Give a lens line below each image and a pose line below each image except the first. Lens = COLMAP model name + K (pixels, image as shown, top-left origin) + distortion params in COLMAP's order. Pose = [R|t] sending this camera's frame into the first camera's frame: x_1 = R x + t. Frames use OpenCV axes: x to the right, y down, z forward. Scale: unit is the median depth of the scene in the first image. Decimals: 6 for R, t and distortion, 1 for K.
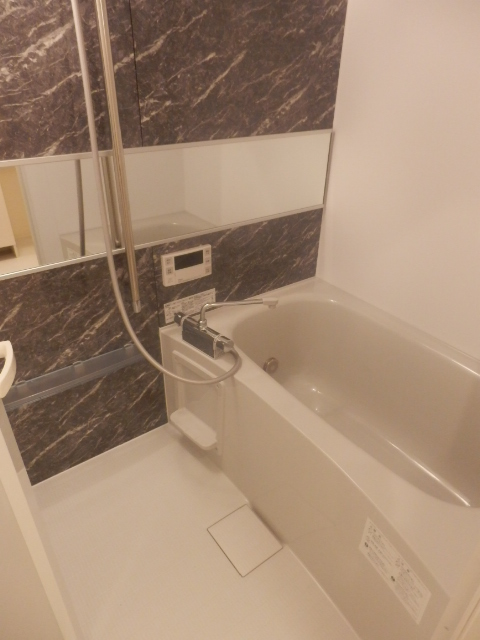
lens RADIAL K [[445.4, 0, 246.2], [0, 445.4, 319.4], [0, 0, 1]] dist [-0.008682, 0.026575]
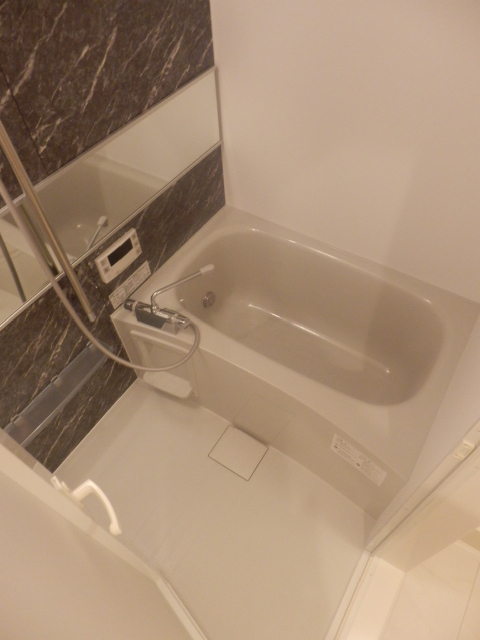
lens RADIAL K [[445.4, 0, 246.2], [0, 445.4, 319.4], [0, 0, 1]] dist [-0.008682, 0.026575]
pose [[0.935986, -0.307542, 0.171311, -0.087266], [0.224795, 0.896637, 0.381458, -0.347566], [-0.270918, -0.318529, 0.908374, -0.061759]]
